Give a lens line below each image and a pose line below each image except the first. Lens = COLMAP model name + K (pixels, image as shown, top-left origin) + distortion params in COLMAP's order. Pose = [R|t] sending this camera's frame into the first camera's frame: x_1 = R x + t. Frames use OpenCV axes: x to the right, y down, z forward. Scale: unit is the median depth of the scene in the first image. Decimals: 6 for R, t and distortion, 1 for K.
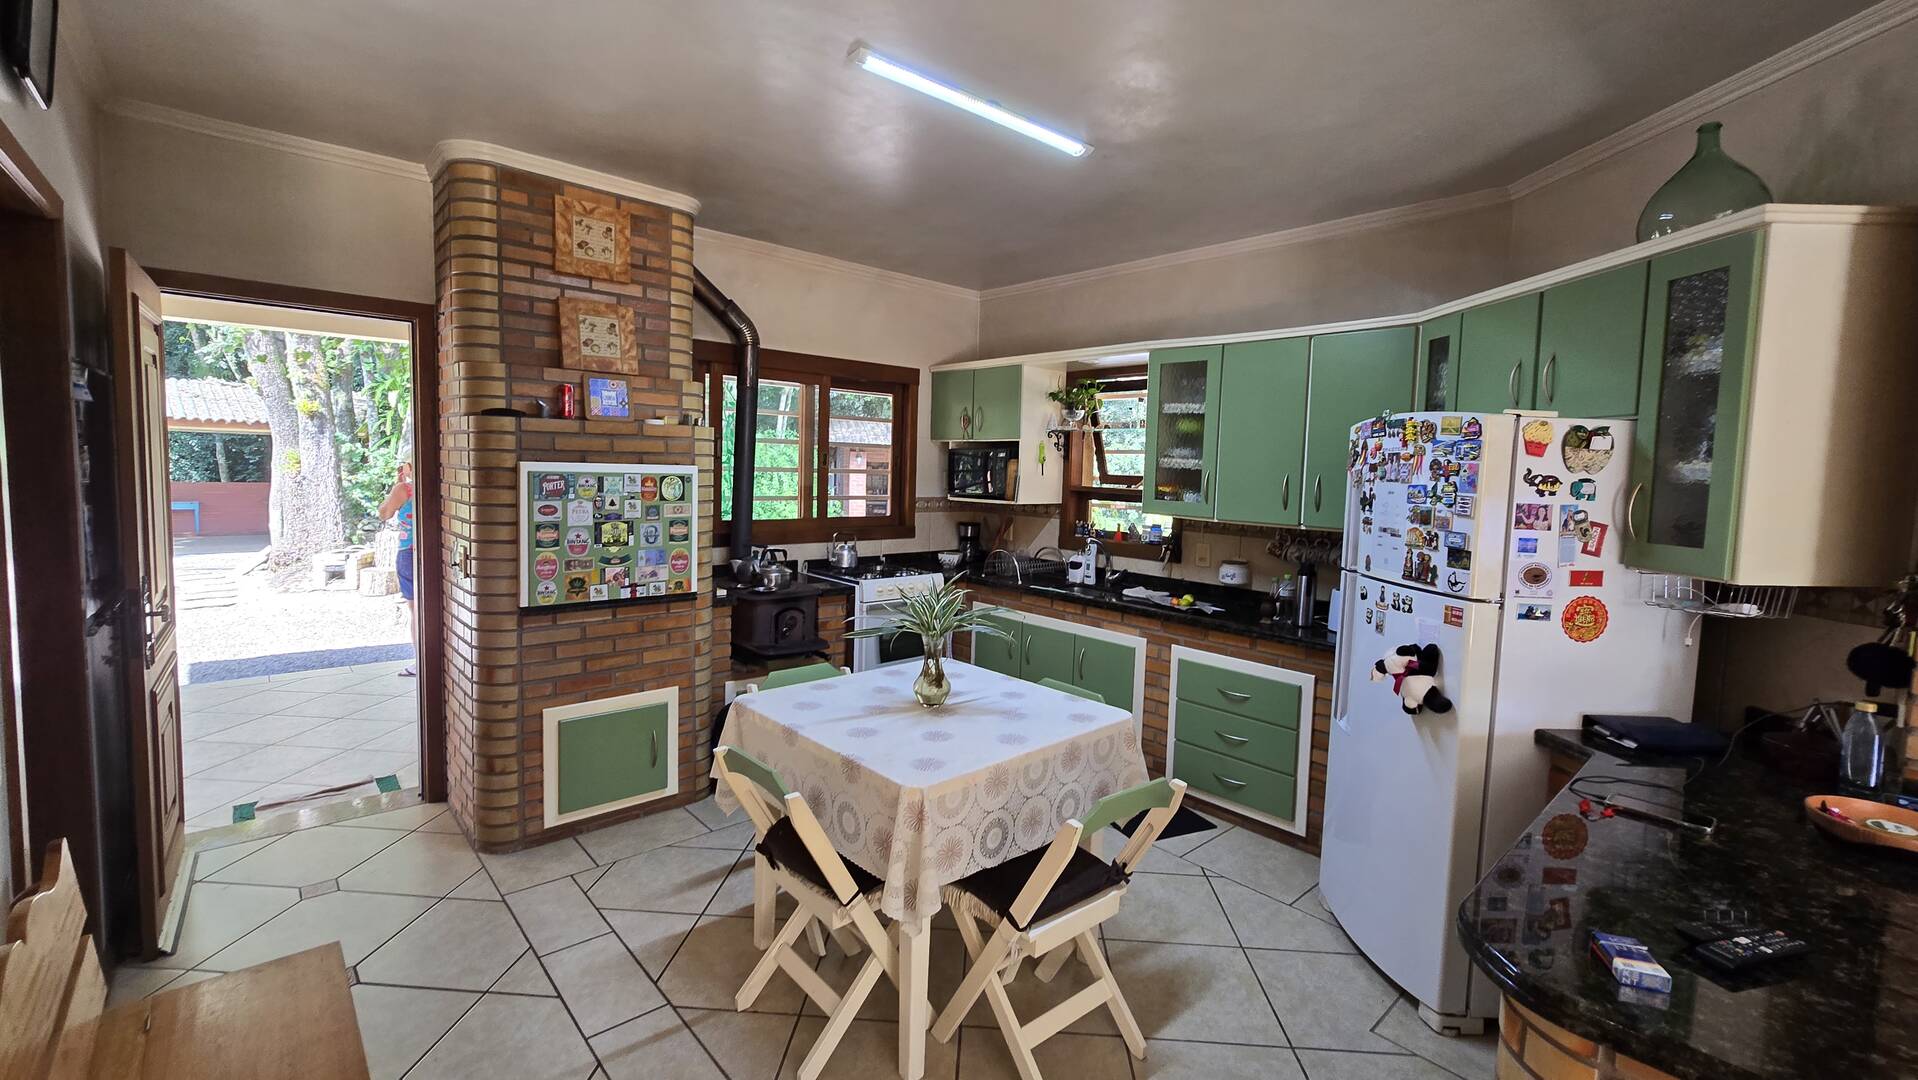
lens RADIAL K [[784.4, 0, 959.4], [0, 784.4, 521.7], [0, 0, 1]] dist [-0.003020, 0.000798]
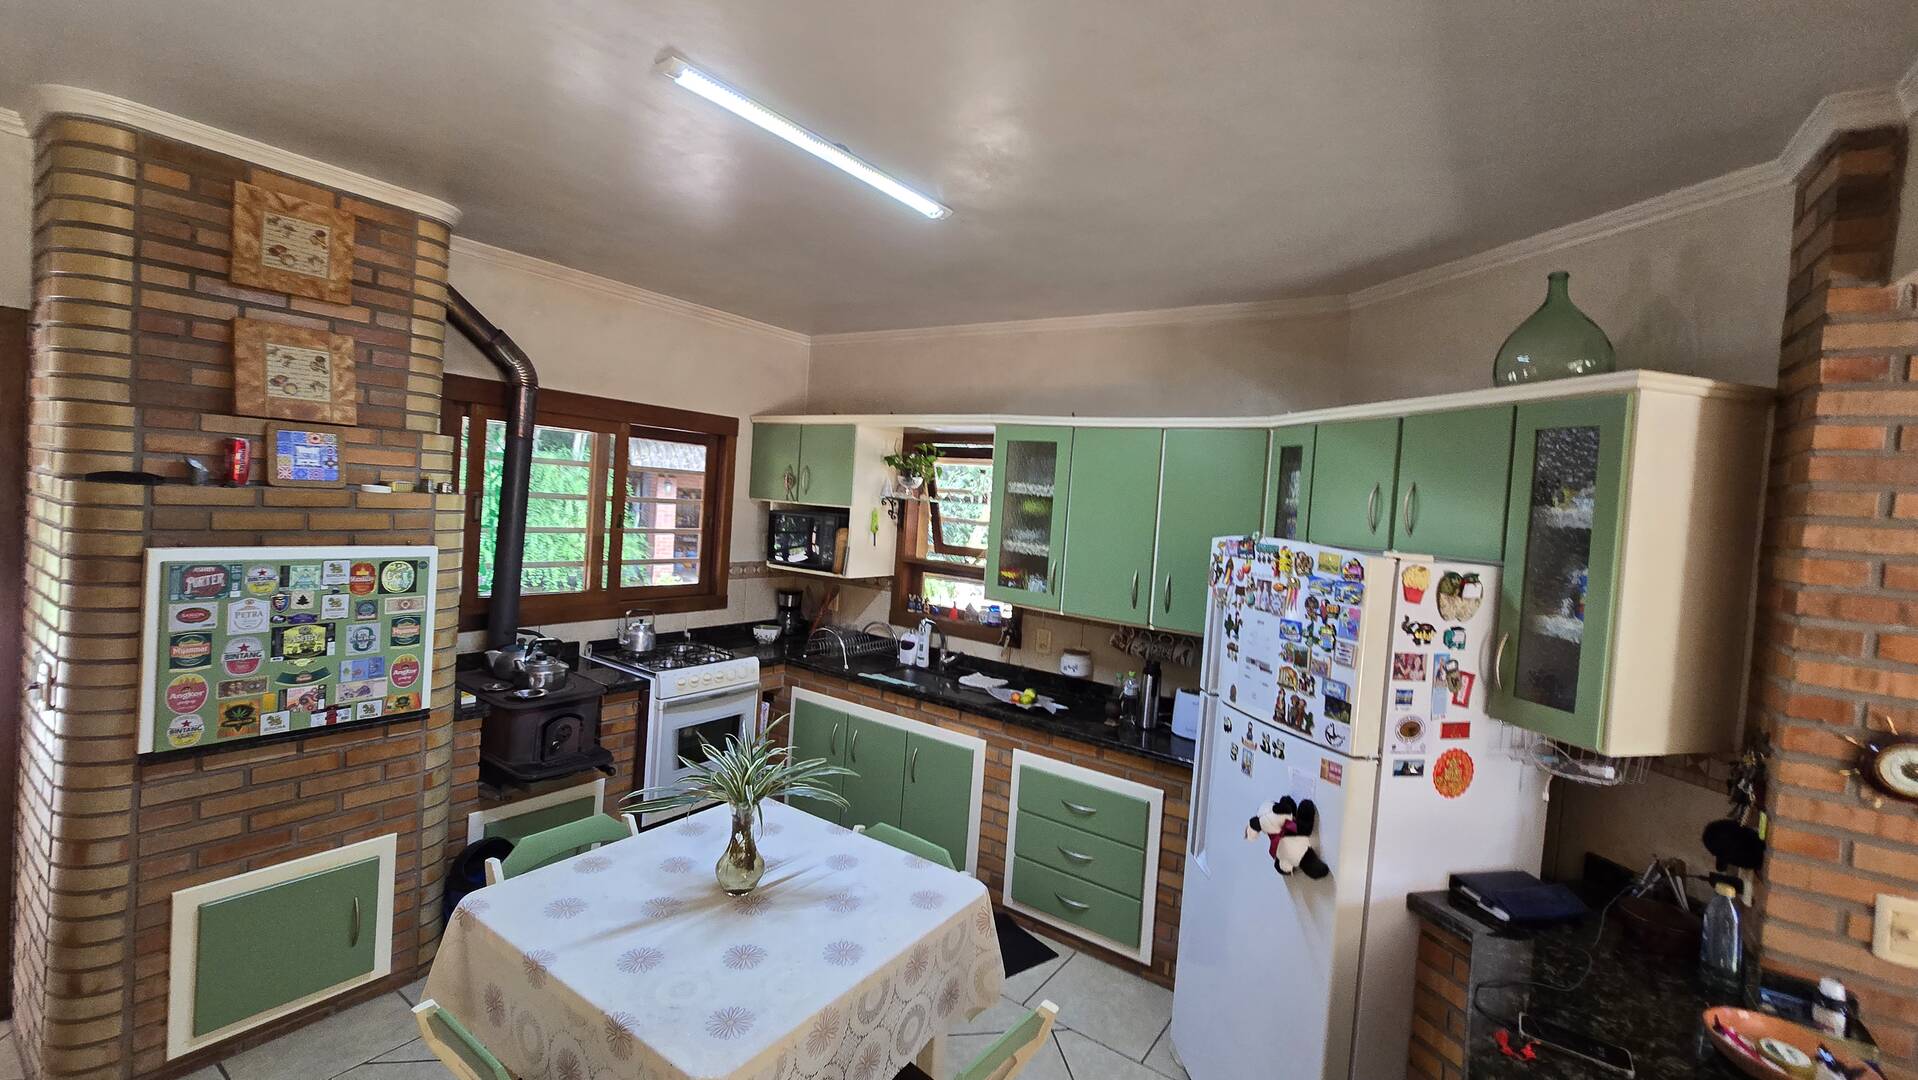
lens RADIAL K [[784.4, 0, 959.4], [0, 784.4, 521.7], [0, 0, 1]] dist [-0.003020, 0.000798]
pose [[0.973519, 0.031778, 0.226388, -0.007294], [-0.025247, 0.999179, -0.031688, -0.088621], [-0.227209, 0.025133, 0.973522, 0.132050]]
